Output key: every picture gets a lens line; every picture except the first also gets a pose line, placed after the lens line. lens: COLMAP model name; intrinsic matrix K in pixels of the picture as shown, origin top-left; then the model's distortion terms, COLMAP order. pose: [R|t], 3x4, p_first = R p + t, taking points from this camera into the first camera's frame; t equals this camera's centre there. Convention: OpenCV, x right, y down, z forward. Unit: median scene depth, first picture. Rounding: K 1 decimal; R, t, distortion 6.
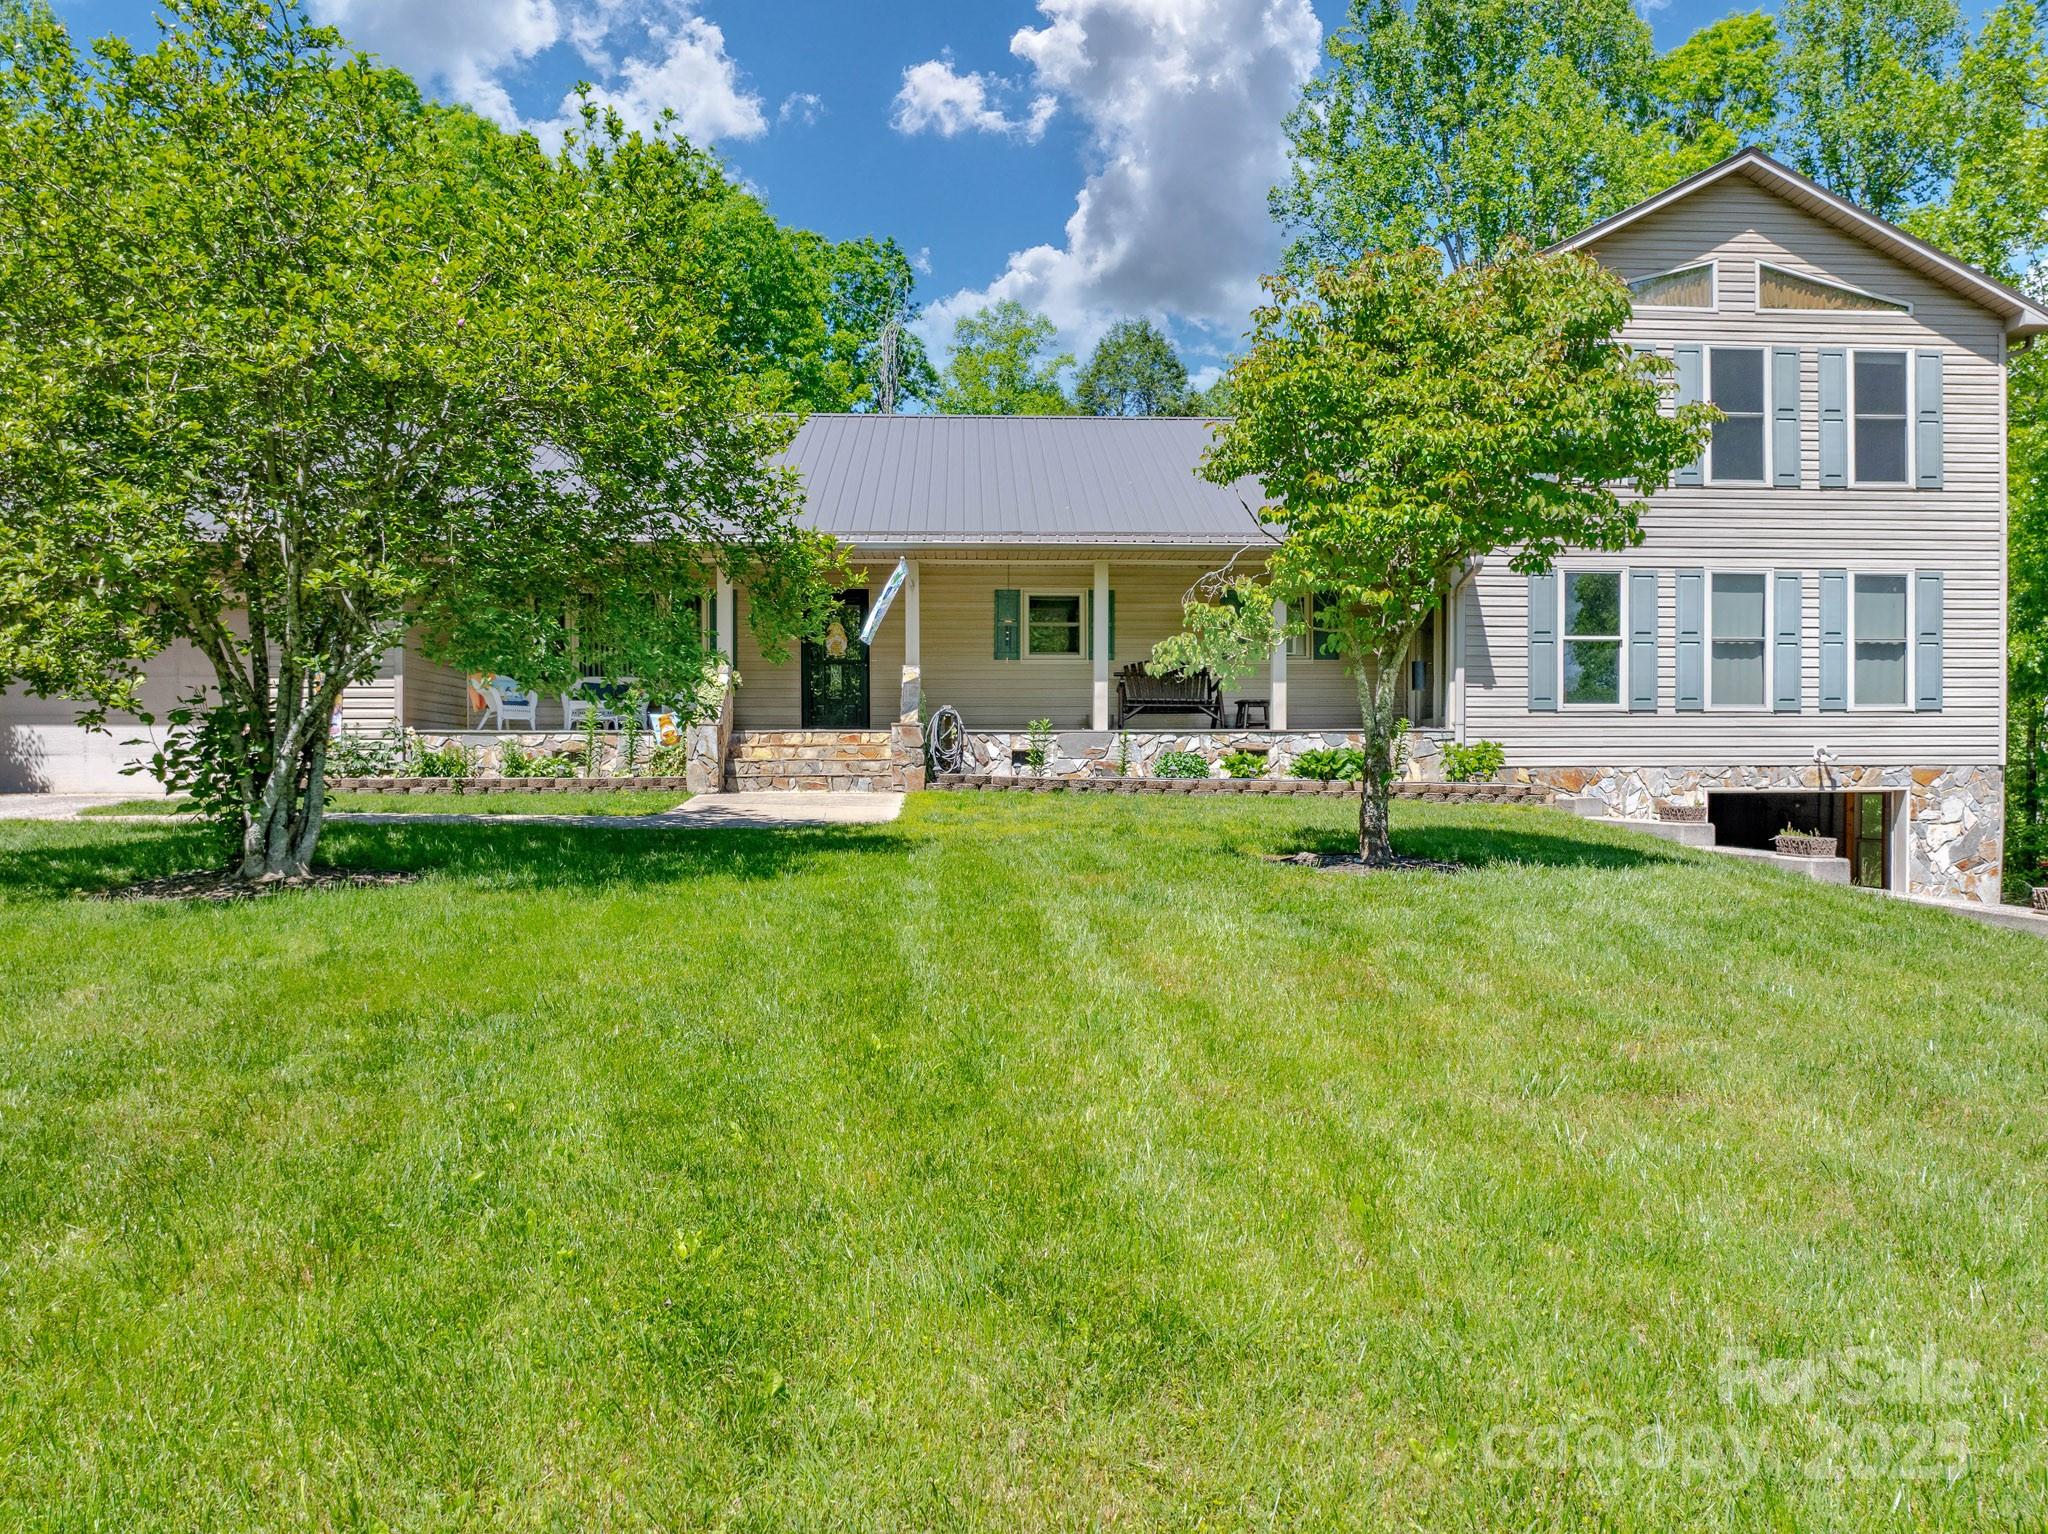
lens RADIAL K [[1449.3, 0, 1022.2], [0, 1449.3, 813.2], [0, 0, 1]] dist [-0.032247, -0.005021]
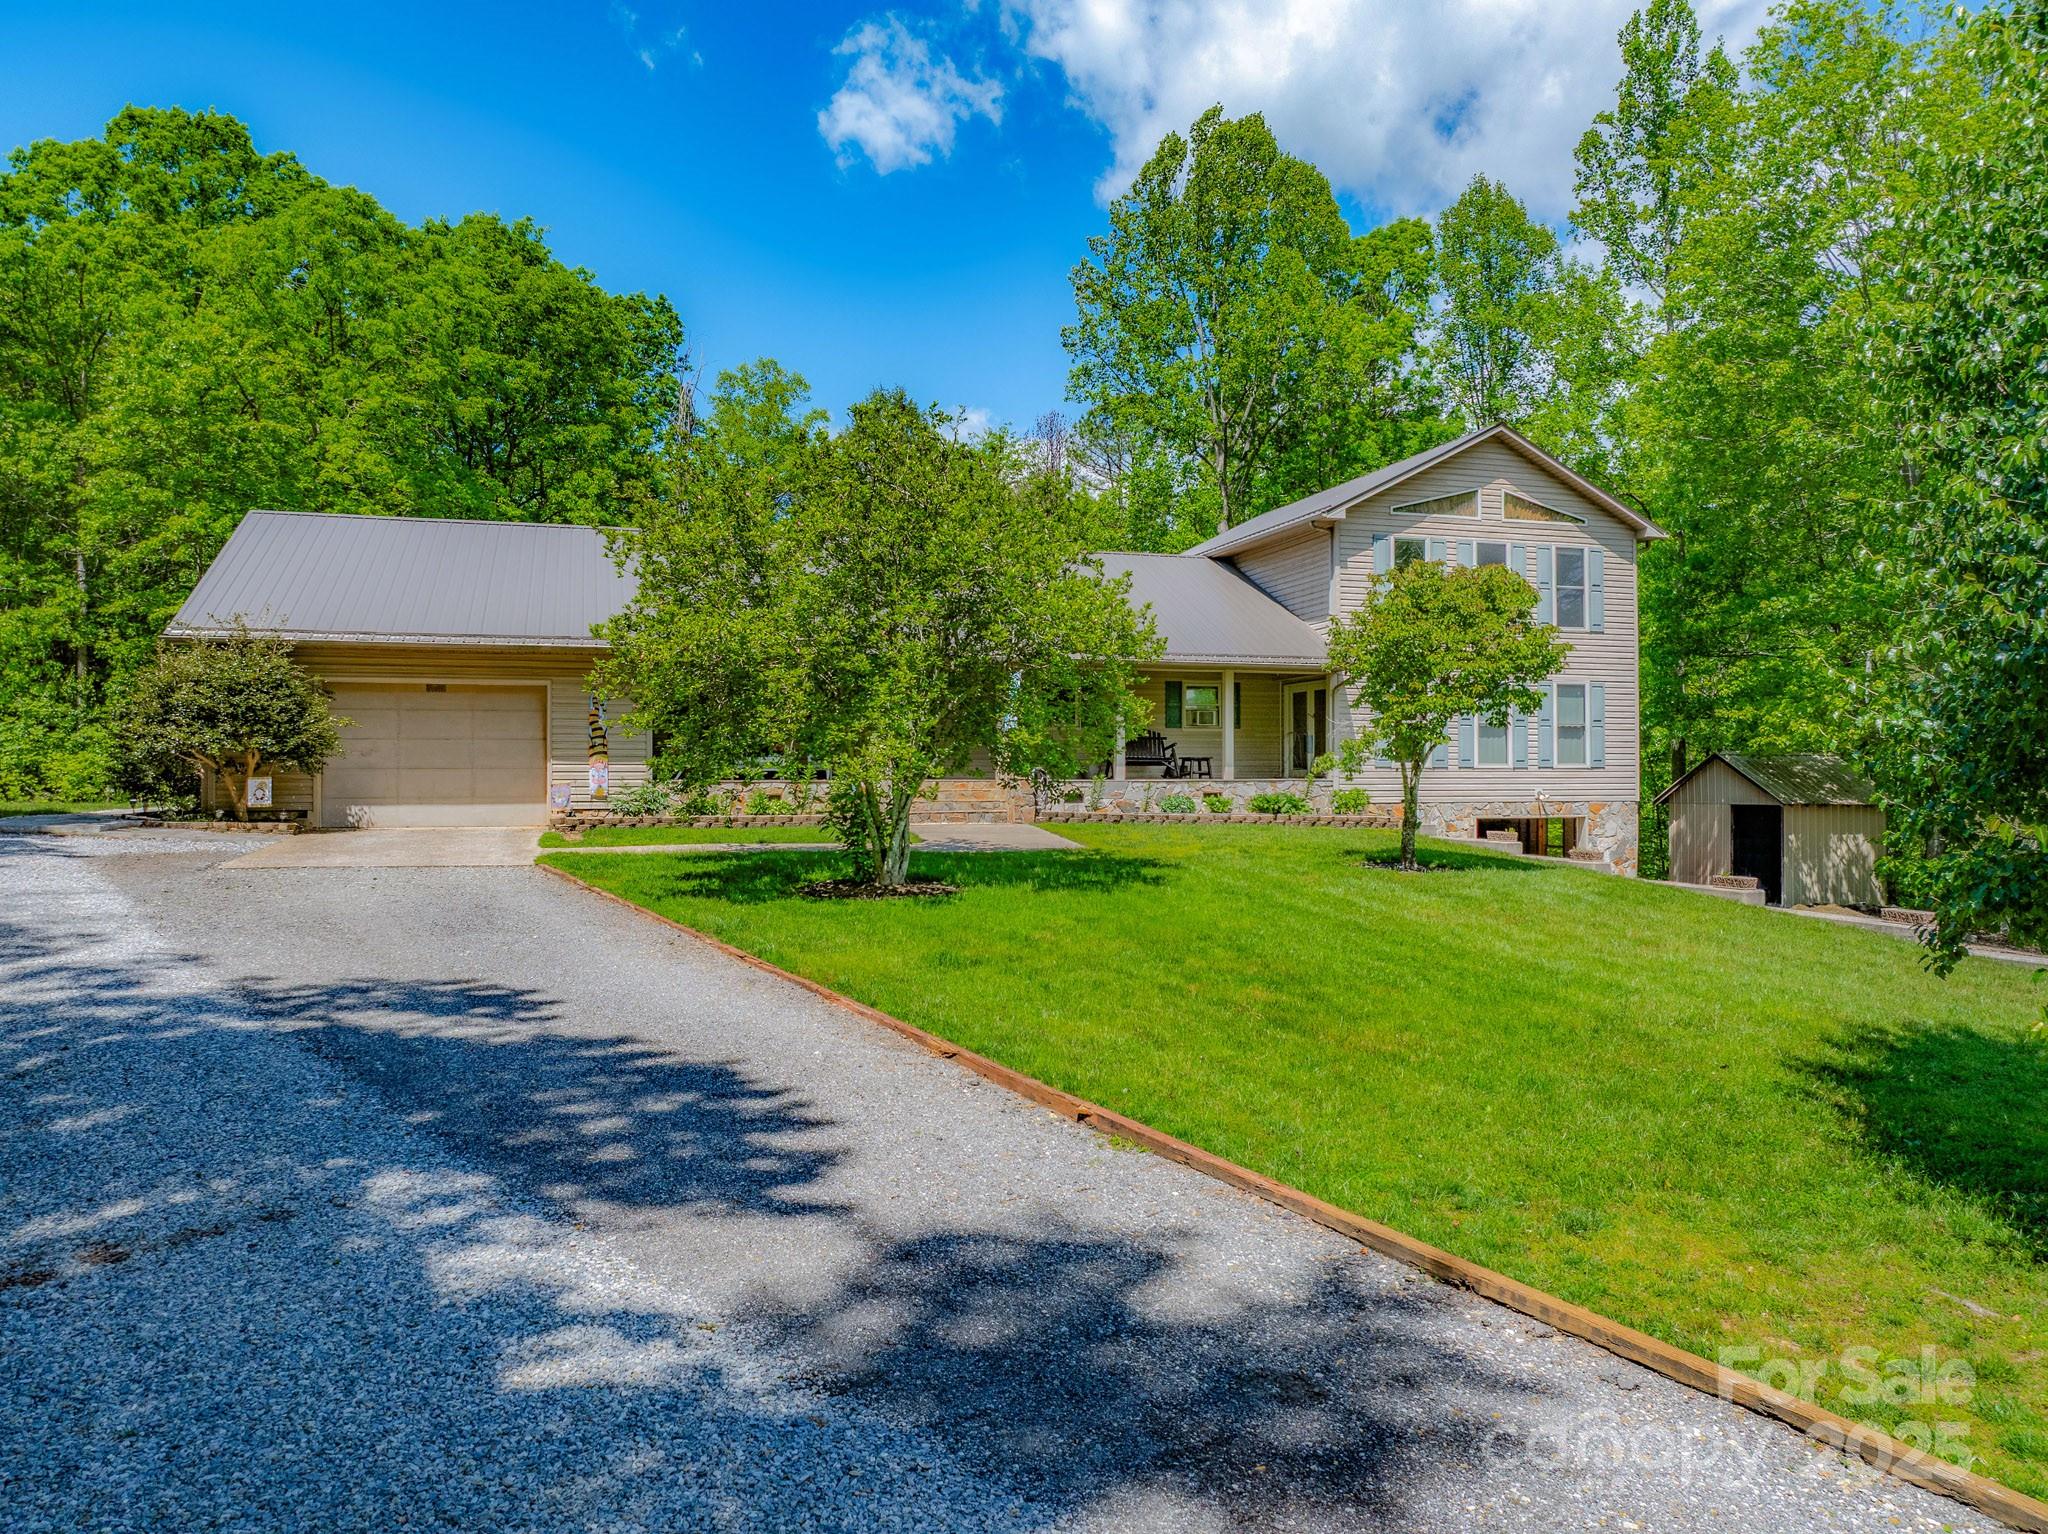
lens RADIAL K [[1449.3, 0, 1005.3], [0, 1449.3, 773.1], [0, 0, 1]] dist [-0.032247, -0.005021]
pose [[0.968056, 0.003200, 0.250714, -0.434306], [0.004197, 0.999572, -0.028963, -0.021155], [-0.250699, 0.029090, 0.967628, -0.424043]]
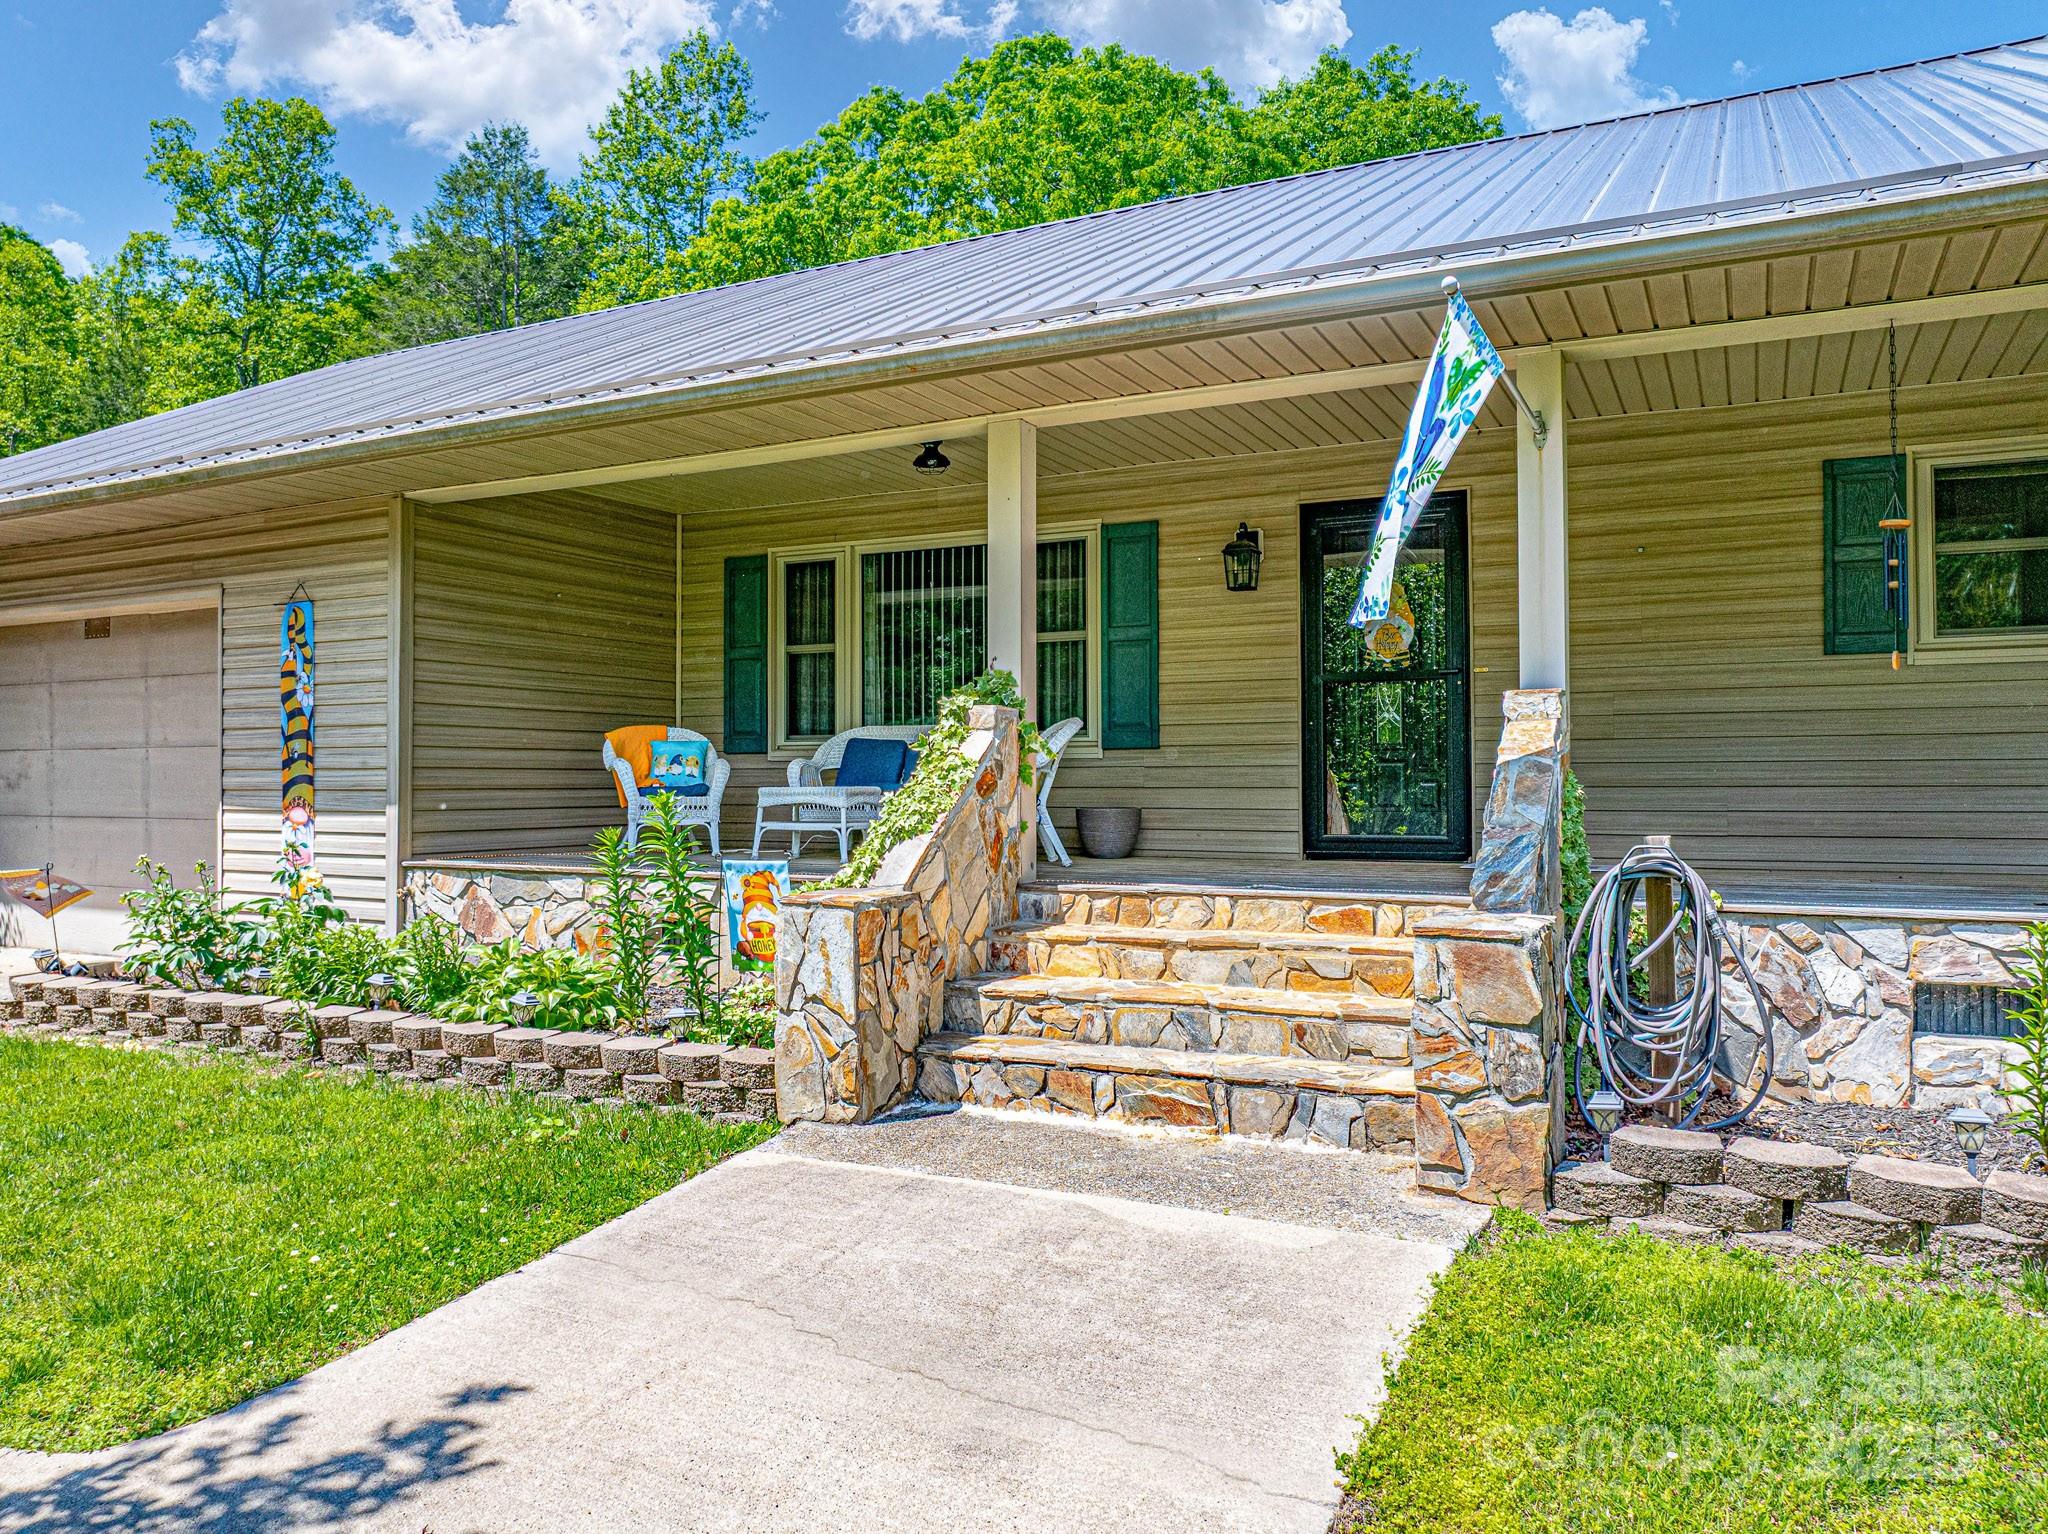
lens RADIAL K [[1449.3, 0, 1042.9], [0, 1449.3, 758.7], [0, 0, 1]] dist [-0.032247, -0.005021]
pose [[0.878759, -0.006830, -0.477217, -0.022359], [-0.012574, 0.999219, -0.037455, -0.072232], [0.477100, 0.038914, 0.877987, 0.660774]]
